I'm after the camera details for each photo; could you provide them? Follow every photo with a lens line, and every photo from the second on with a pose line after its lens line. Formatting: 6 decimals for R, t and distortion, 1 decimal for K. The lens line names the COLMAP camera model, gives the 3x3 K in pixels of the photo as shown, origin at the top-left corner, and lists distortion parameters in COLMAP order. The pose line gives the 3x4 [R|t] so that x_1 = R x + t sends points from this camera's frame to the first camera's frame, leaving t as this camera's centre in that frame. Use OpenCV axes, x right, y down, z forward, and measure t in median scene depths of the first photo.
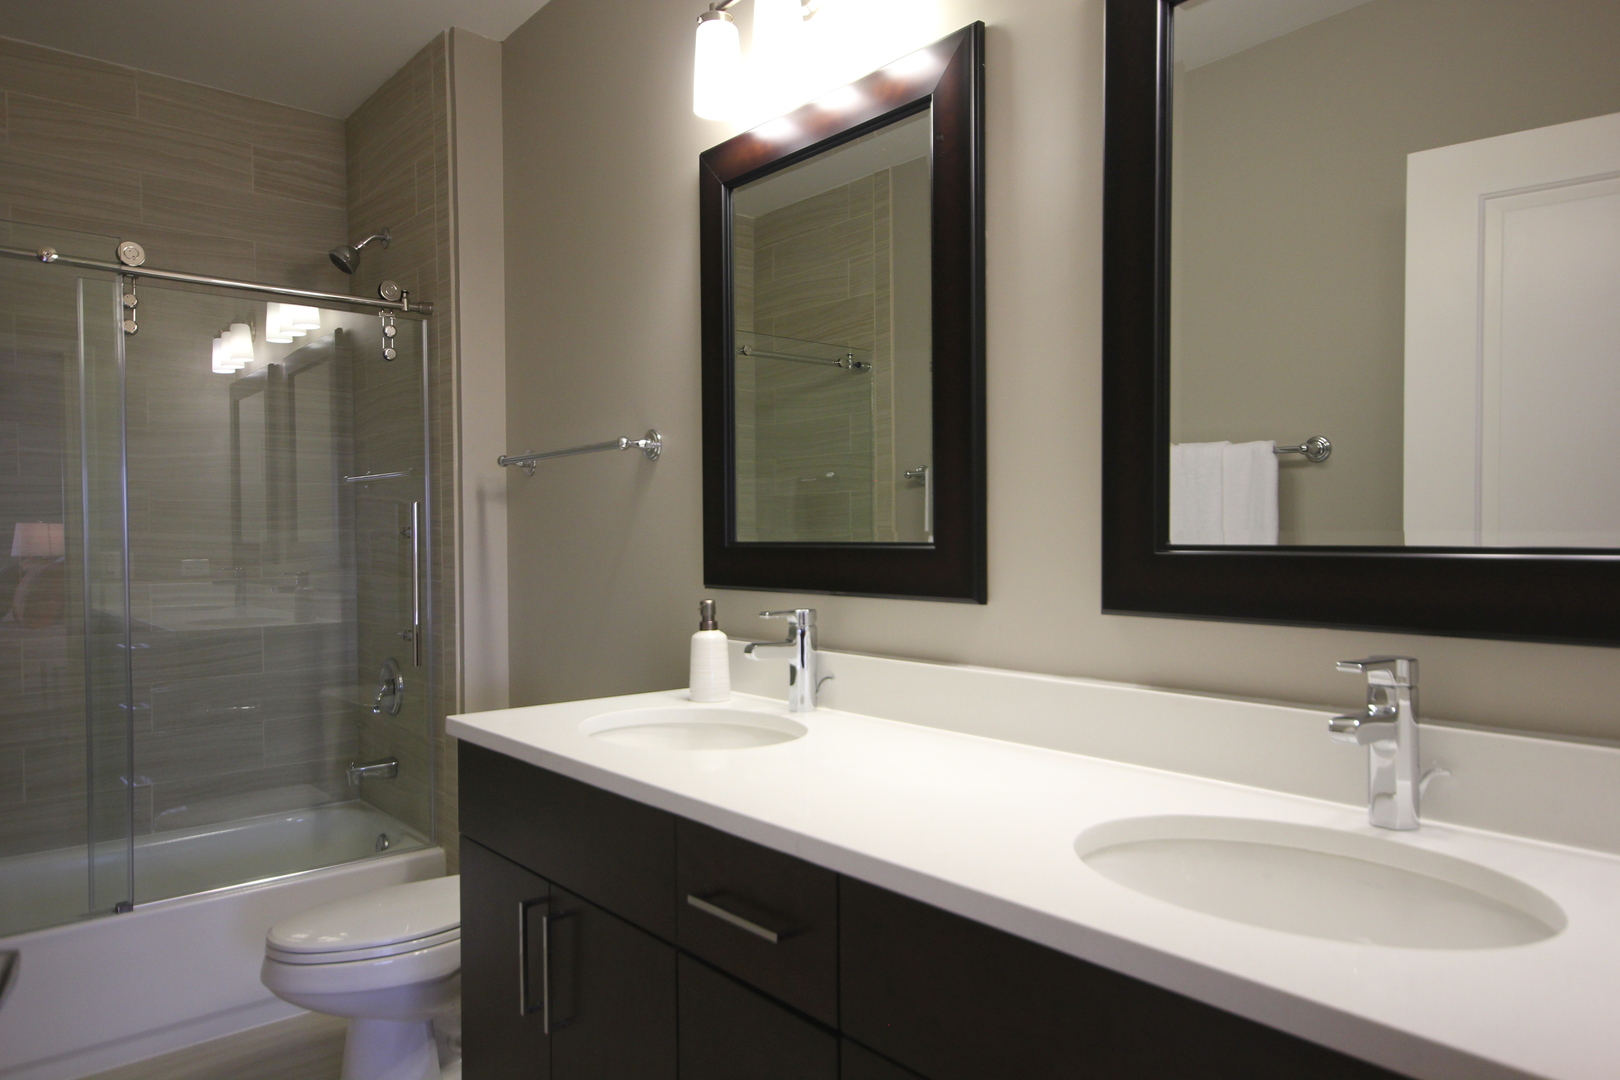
lens RADIAL K [[1051.7, 0, 810.0], [0, 1051.7, 540.0], [0, 0, 1]] dist [-0.001065, -0.000122]
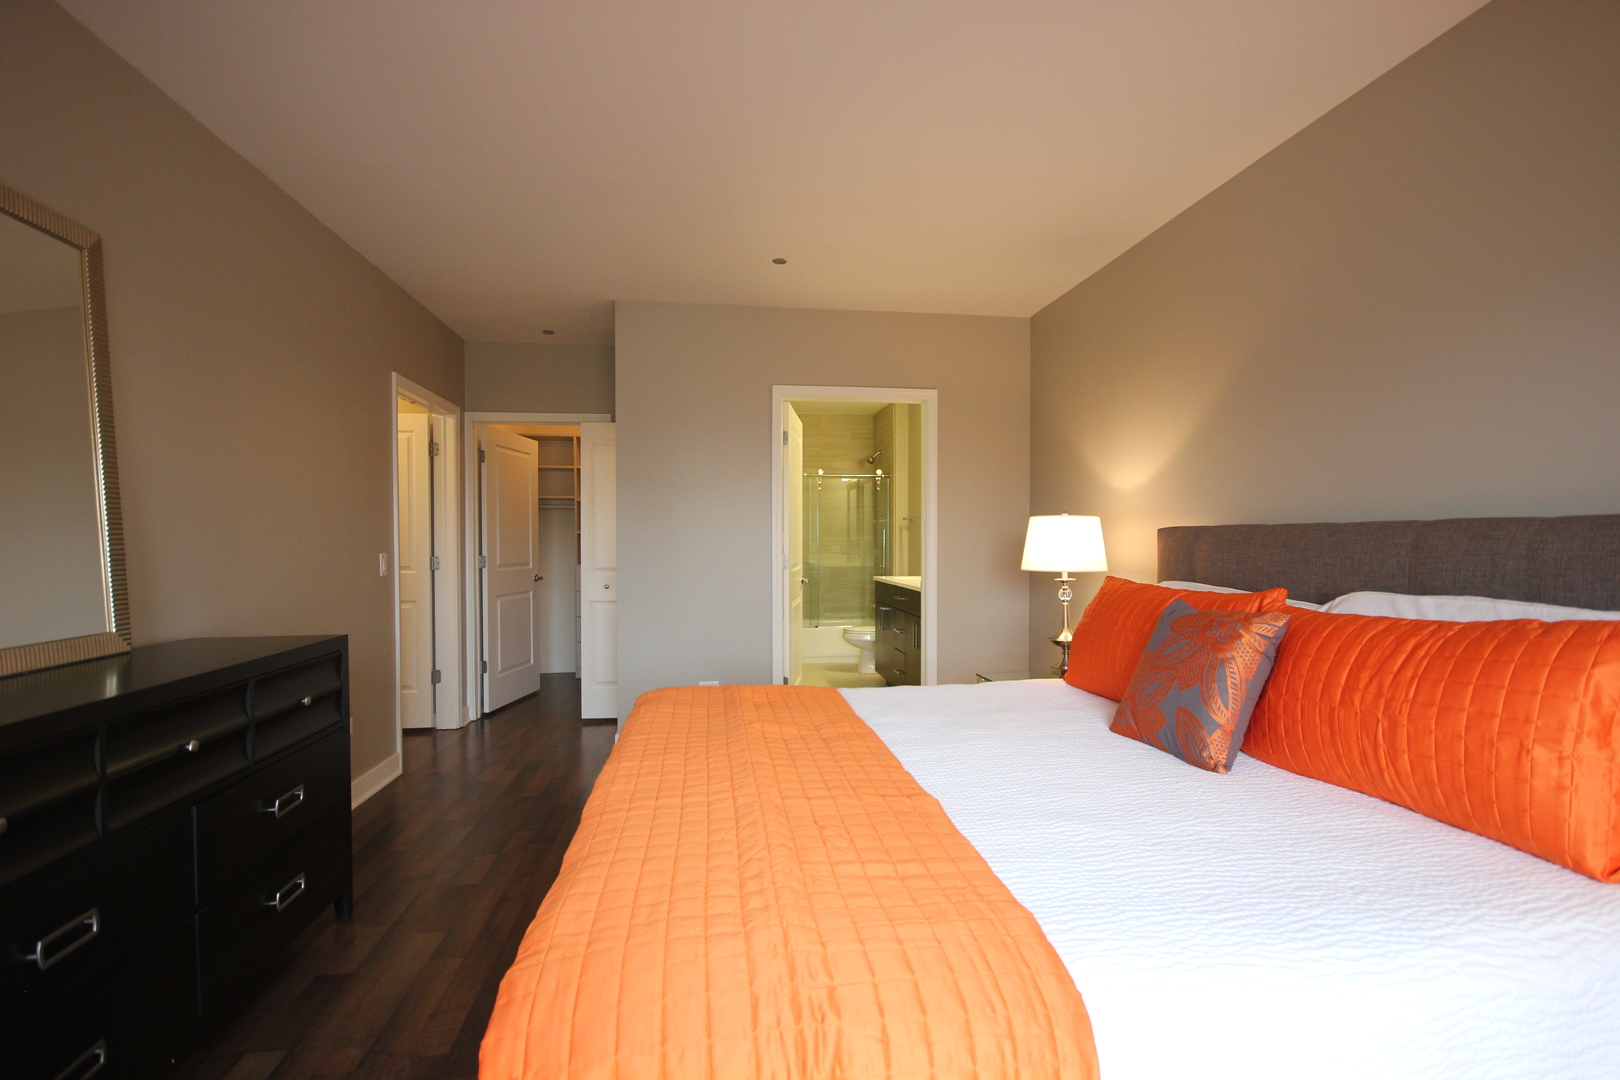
lens RADIAL K [[758.9, 0, 806.8], [0, 758.9, 555.0], [0, 0, 1]] dist [0.000366, -0.000650]
pose [[0.835822, 0.022274, -0.548548, 0.721939], [-0.015415, 0.999735, 0.017106, 0.009724], [0.548784, -0.005842, 0.835944, -1.153443]]
